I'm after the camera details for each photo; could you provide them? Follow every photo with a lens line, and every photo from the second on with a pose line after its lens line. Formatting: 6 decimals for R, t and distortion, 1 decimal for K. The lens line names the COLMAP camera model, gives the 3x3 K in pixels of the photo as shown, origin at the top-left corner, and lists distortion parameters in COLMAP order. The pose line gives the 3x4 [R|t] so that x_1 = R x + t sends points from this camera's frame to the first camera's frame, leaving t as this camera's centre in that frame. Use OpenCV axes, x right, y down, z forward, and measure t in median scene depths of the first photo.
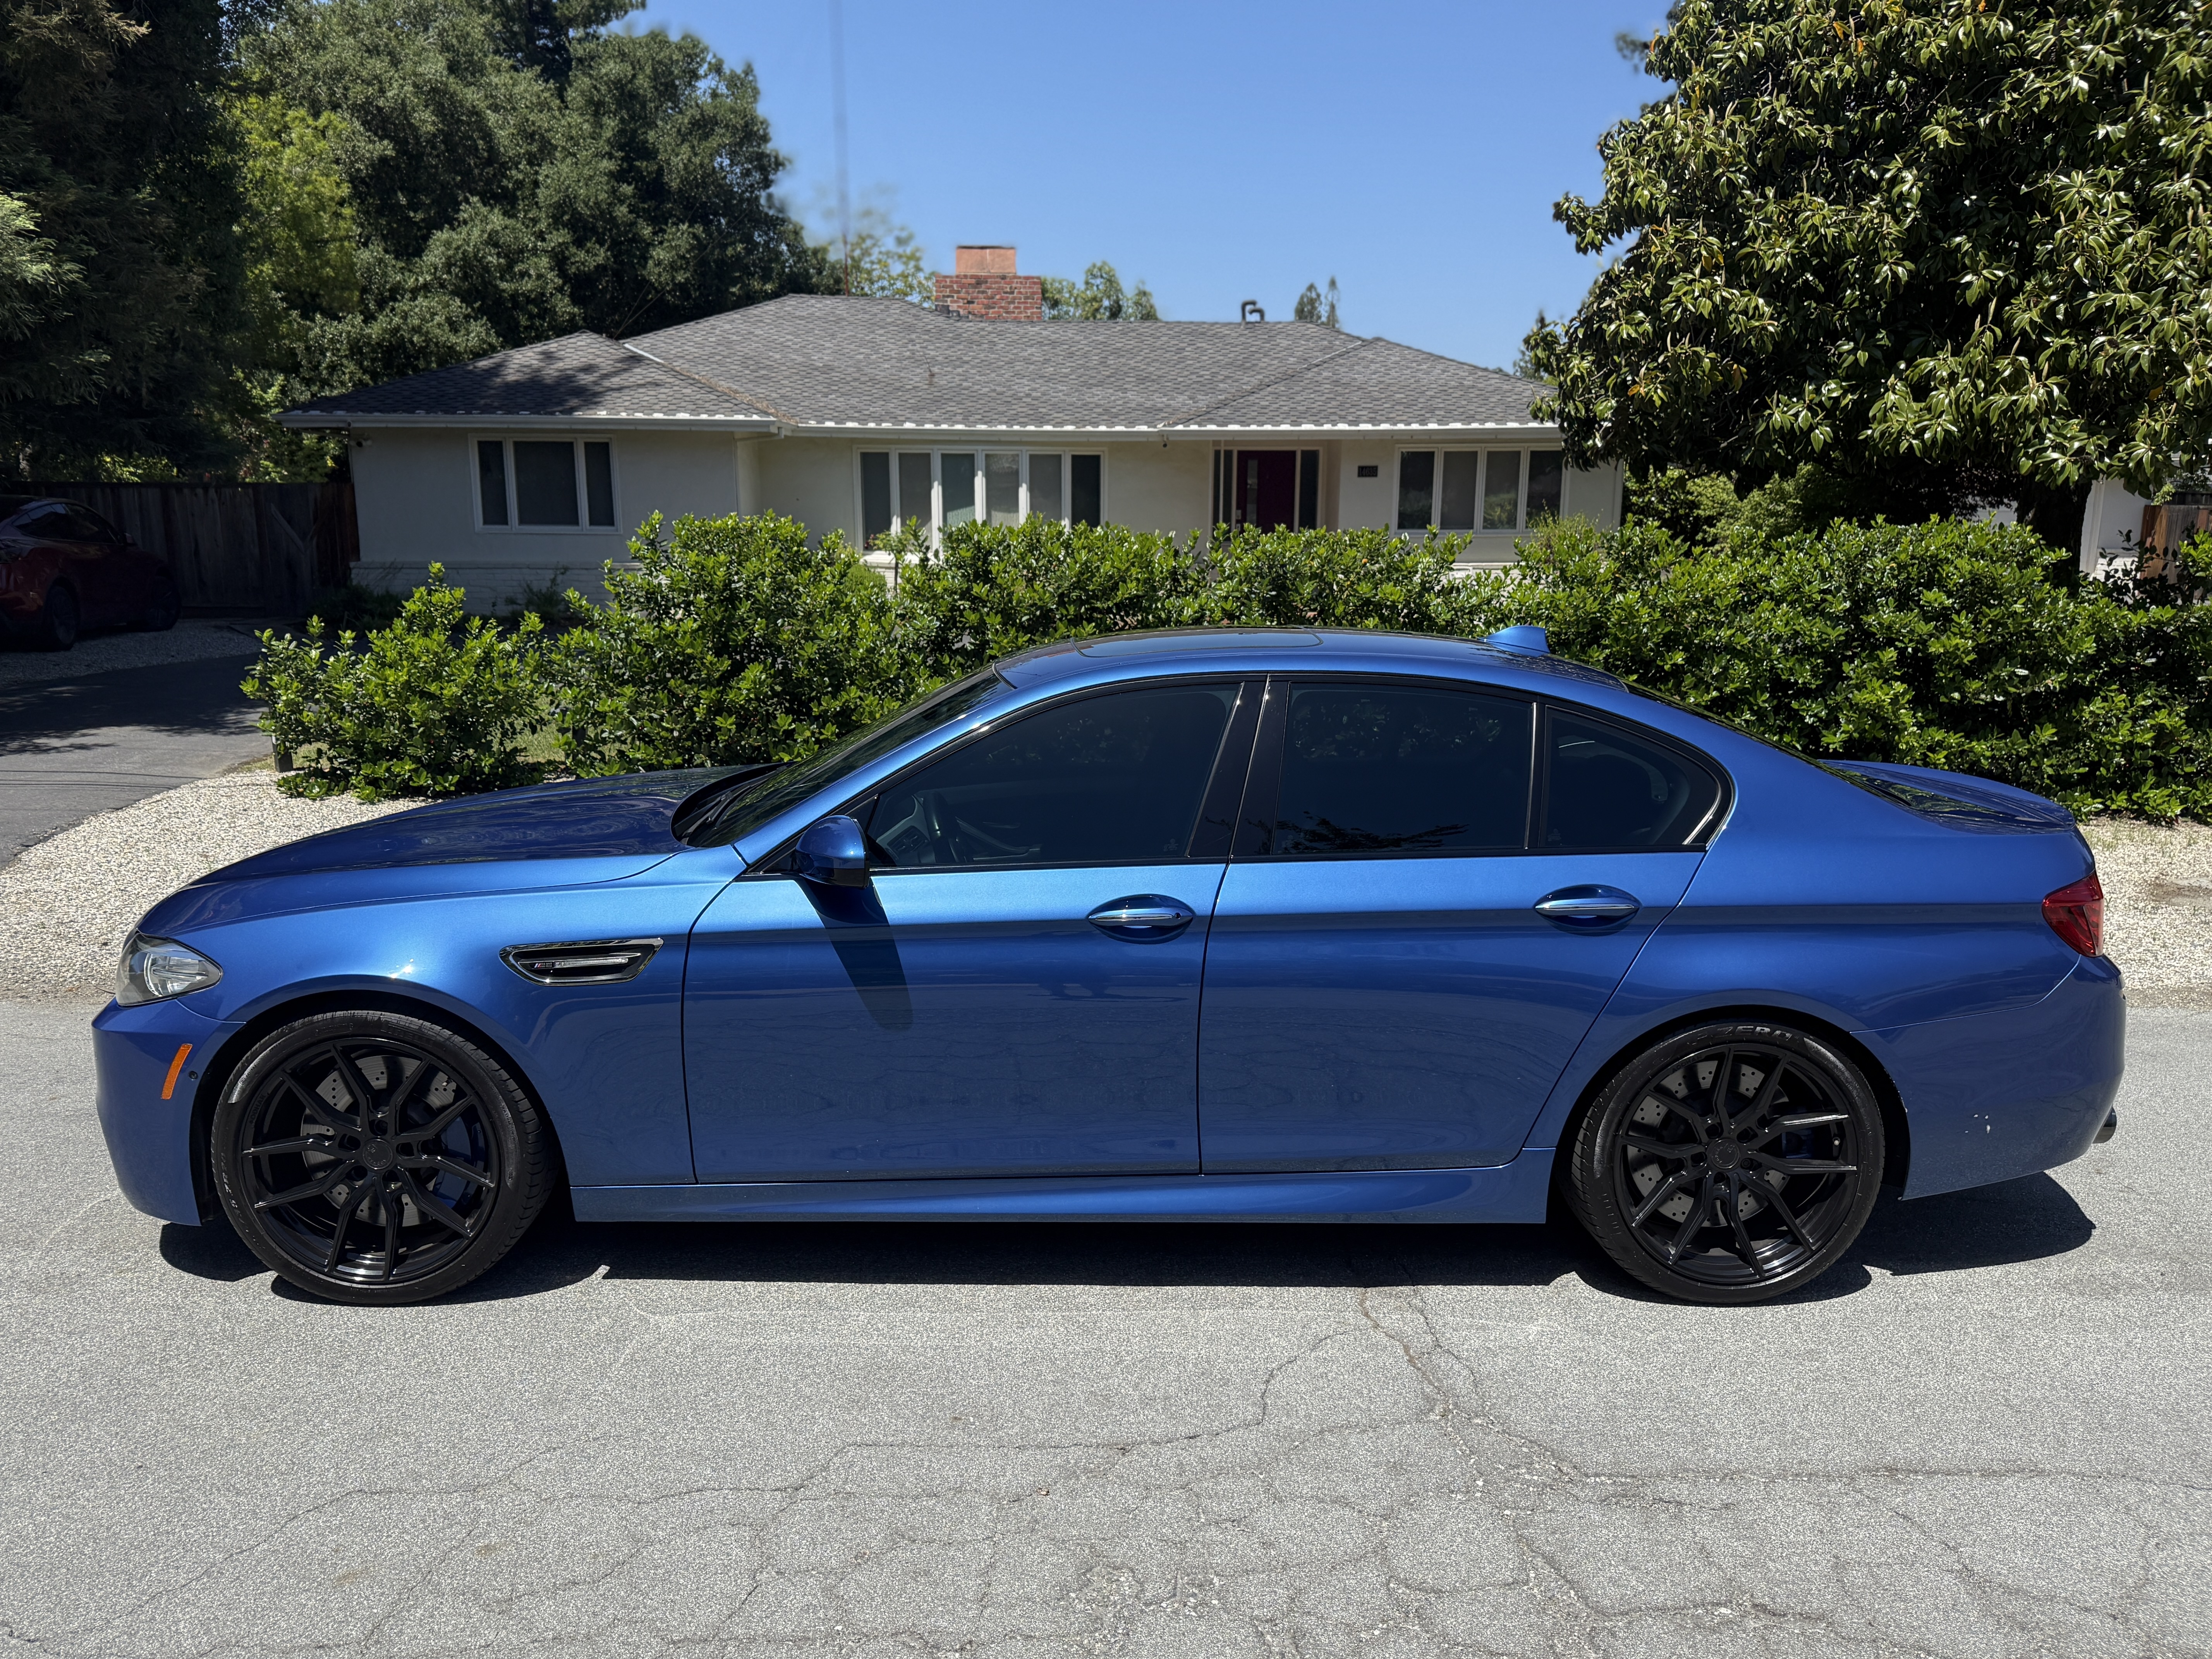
lens RADIAL K [[1655.8, 0, 1120.7], [0, 1655.8, 820.9], [0, 0, 1]] dist [0.001976, -0.009778]
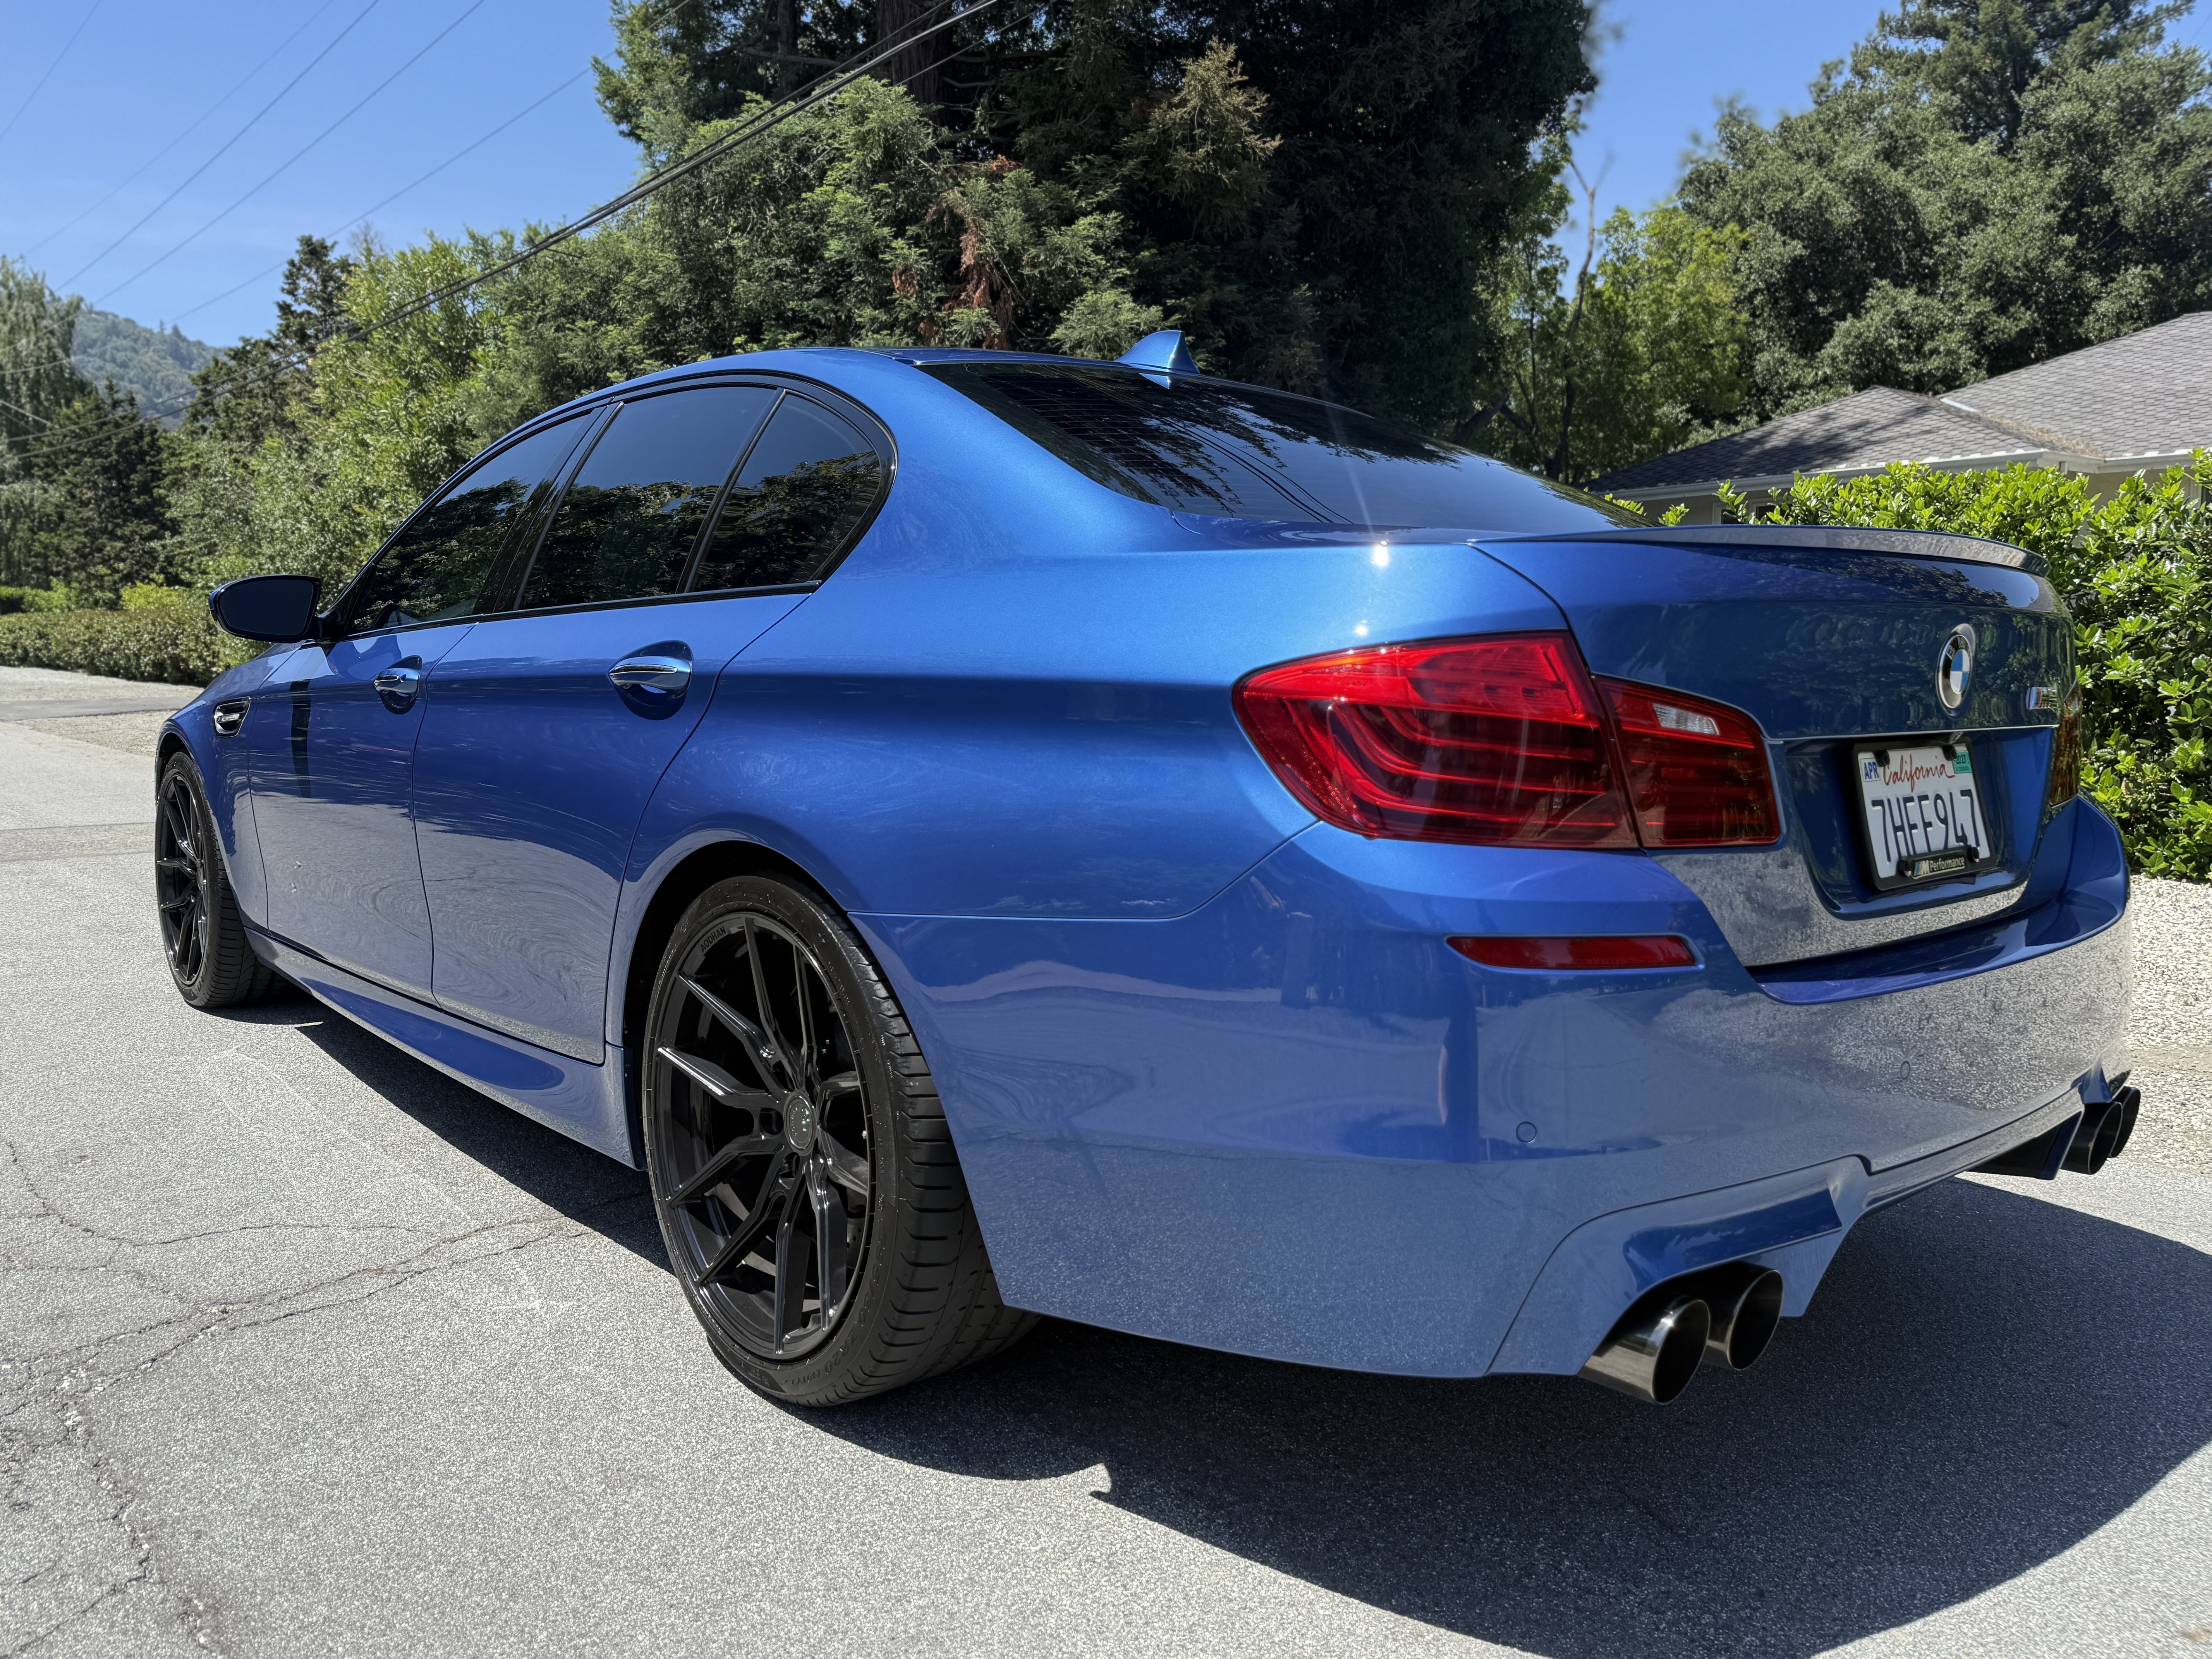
lens RADIAL K [[1655.8, 0, 1120.7], [0, 1655.8, 820.9], [0, 0, 1]] dist [0.001976, -0.009778]
pose [[0.609858, 0.064531, -0.789879, 0.293113], [-0.130166, 0.991300, -0.019514, 0.022728], [0.781748, 0.114716, 0.612952, 0.262650]]
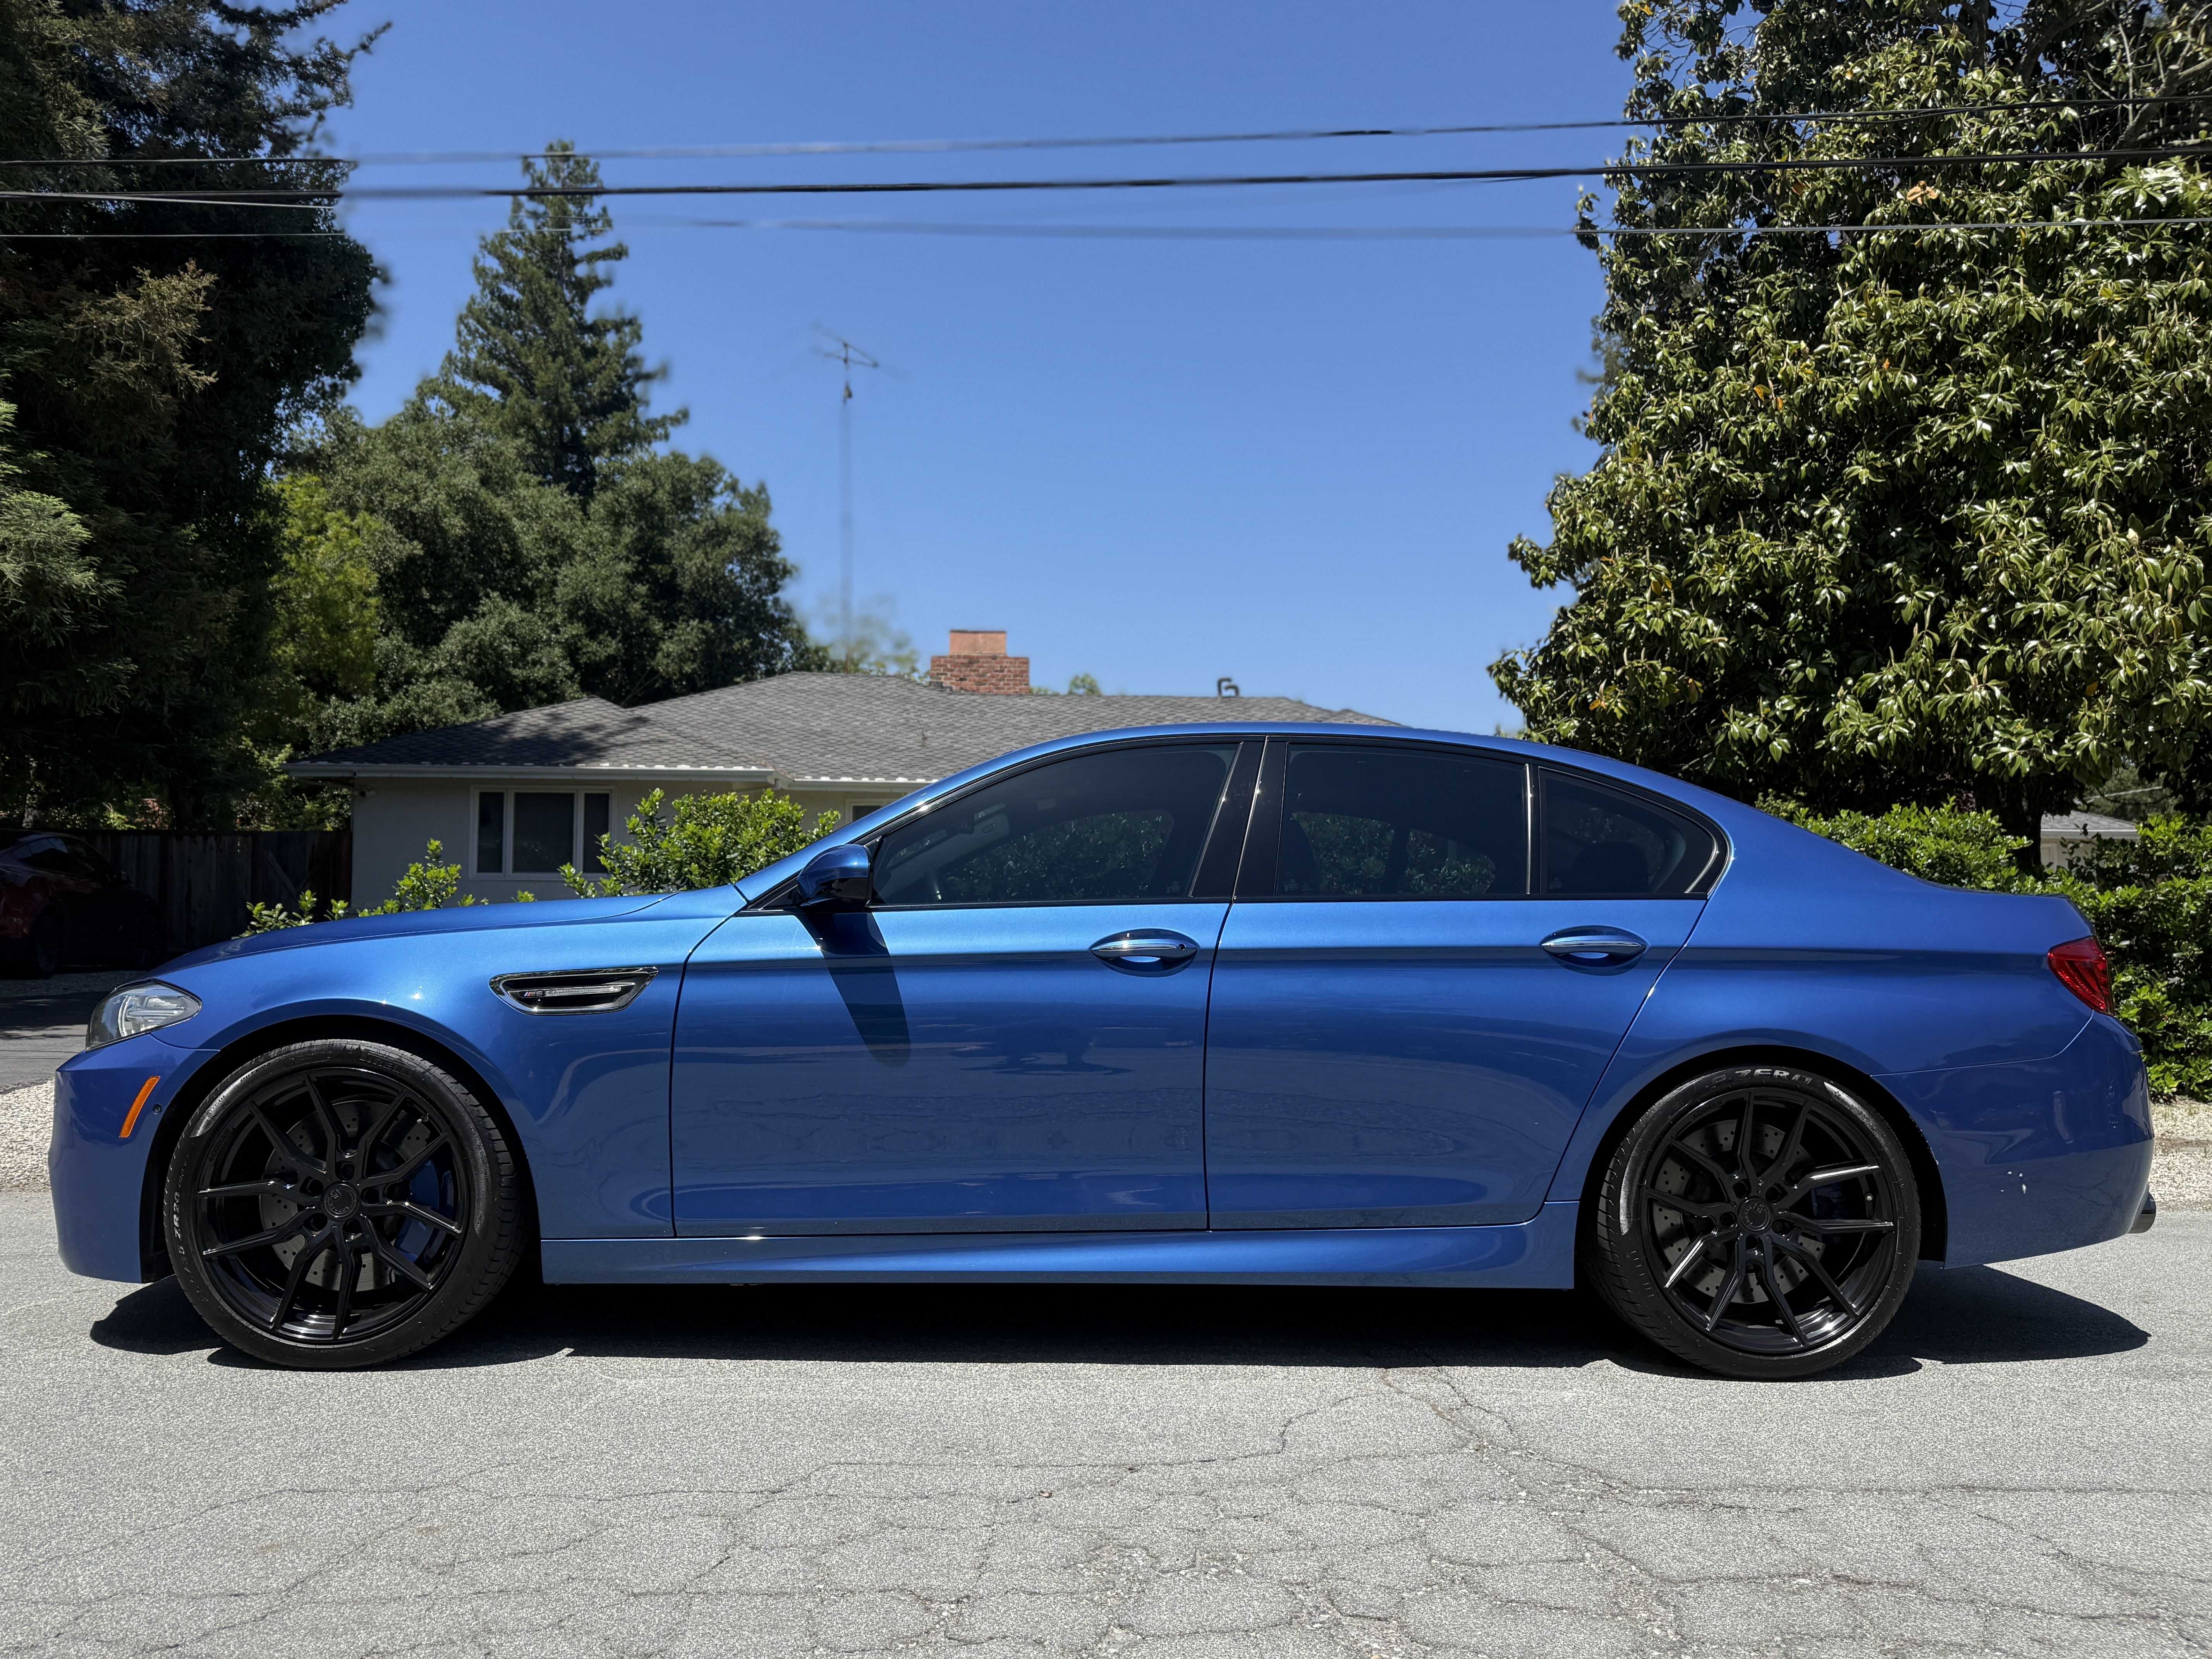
lens RADIAL K [[1646.0, 0, 1127.5], [0, 1646.0, 826.6], [0, 0, 1]] dist [0.040649, -0.068779]
pose [[0.999875, 0.001183, 0.015741, -0.004409], [0.002700, 0.969682, -0.244353, 0.072150], [-0.015553, 0.244365, 0.969558, 0.007316]]
